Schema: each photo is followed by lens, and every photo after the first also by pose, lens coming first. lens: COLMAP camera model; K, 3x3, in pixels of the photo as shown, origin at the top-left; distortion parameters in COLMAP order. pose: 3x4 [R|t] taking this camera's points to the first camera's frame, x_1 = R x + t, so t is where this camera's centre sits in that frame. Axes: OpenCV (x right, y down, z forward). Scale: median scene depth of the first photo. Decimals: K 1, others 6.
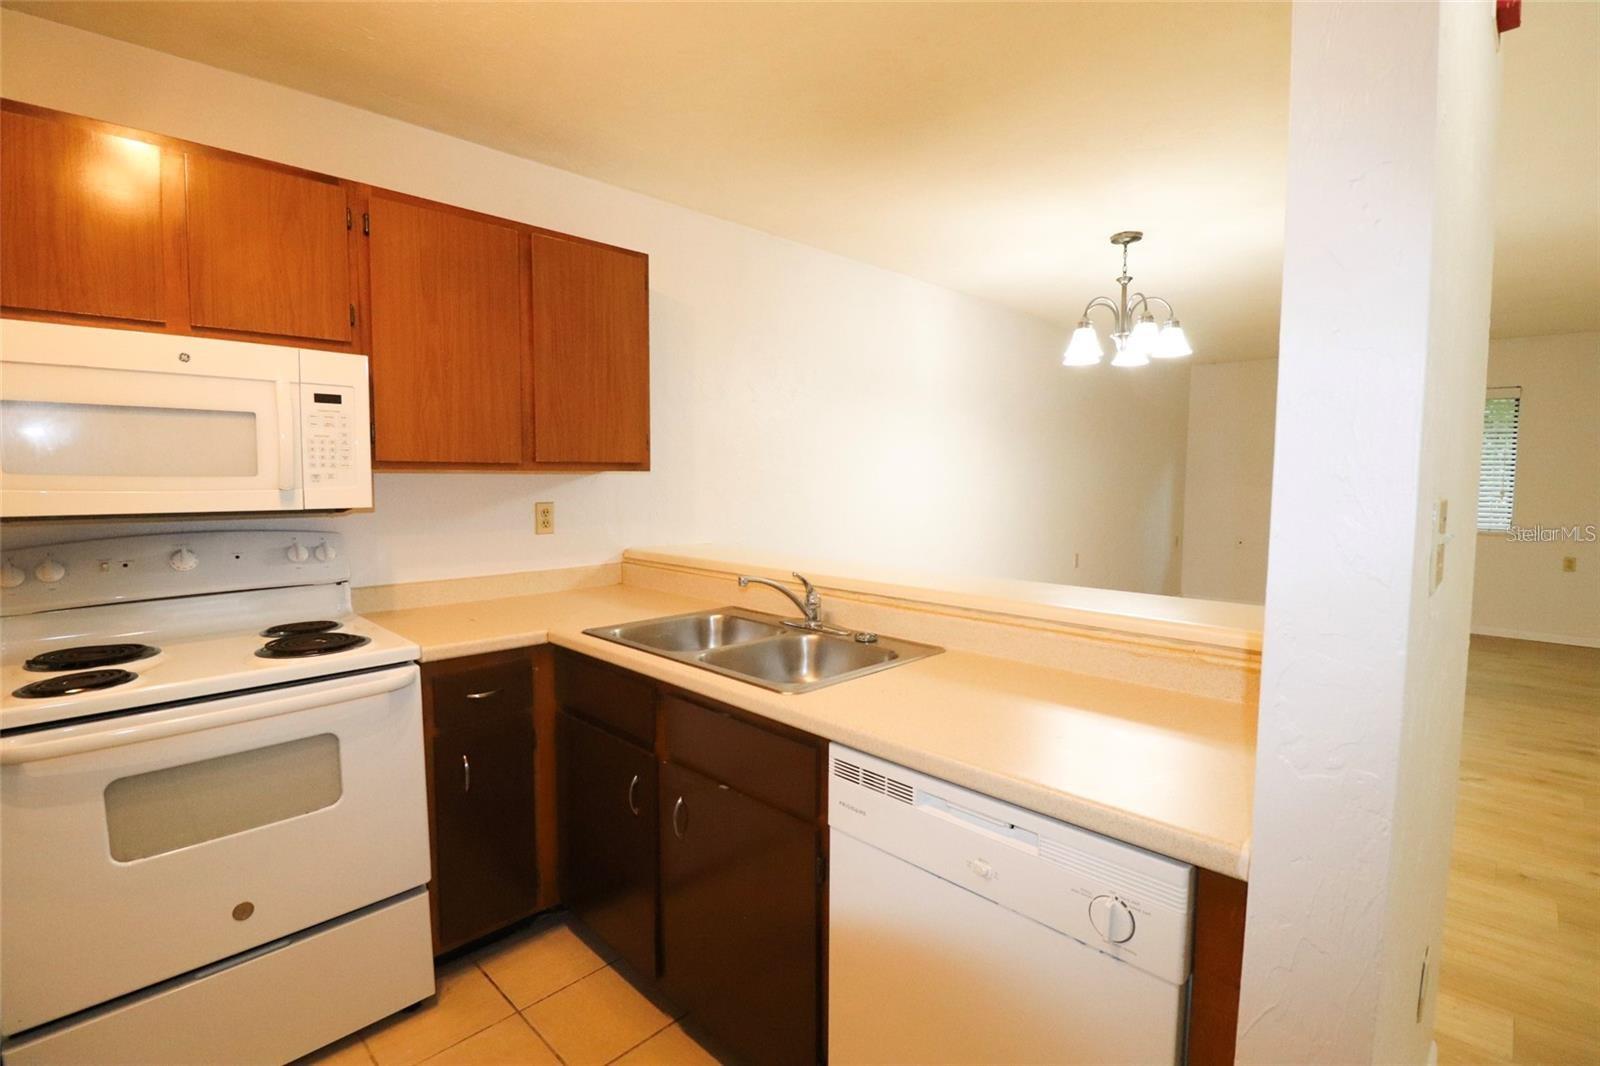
lens RADIAL K [[738.7, 0, 806.6], [0, 738.7, 526.4], [0, 0, 1]] dist [0.001745, -0.014033]
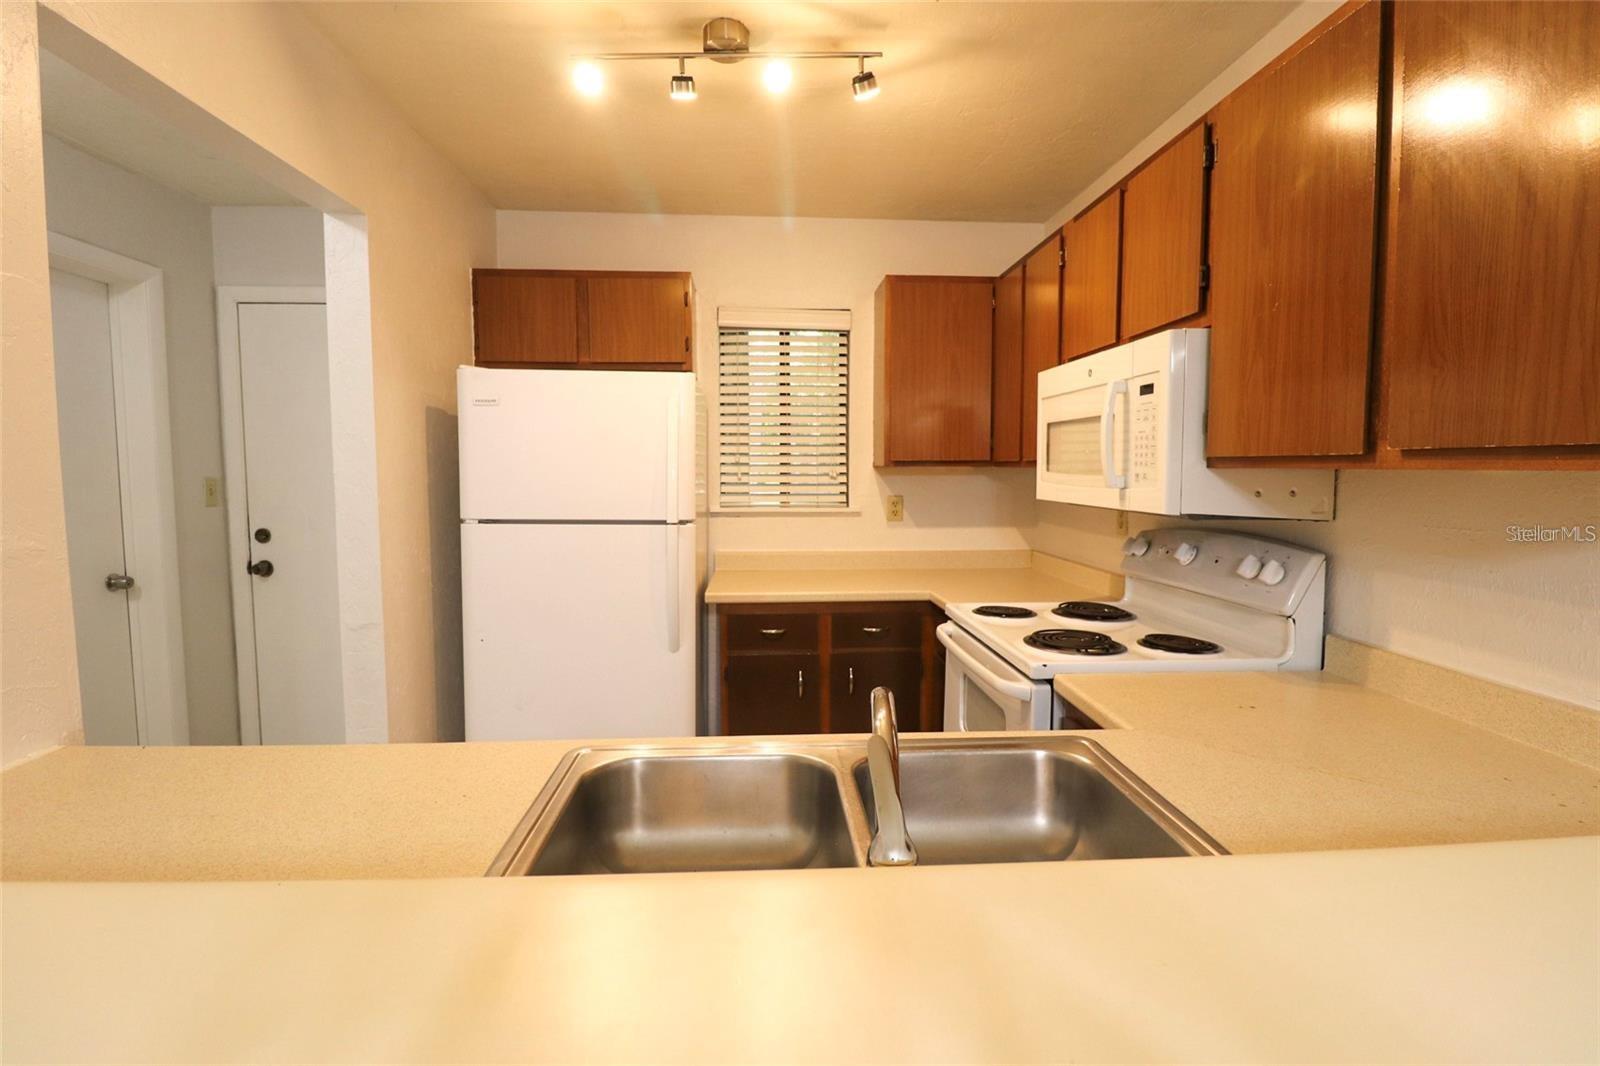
lens RADIAL K [[740.7, 0, 807.7], [0, 740.7, 523.5], [0, 0, 1]] dist [0.003744, -0.014762]
pose [[-0.666840, 0.050427, -0.743493, 0.289656], [-0.058649, 0.991062, 0.119822, -0.090817], [0.742889, 0.123507, -0.657922, 1.242550]]
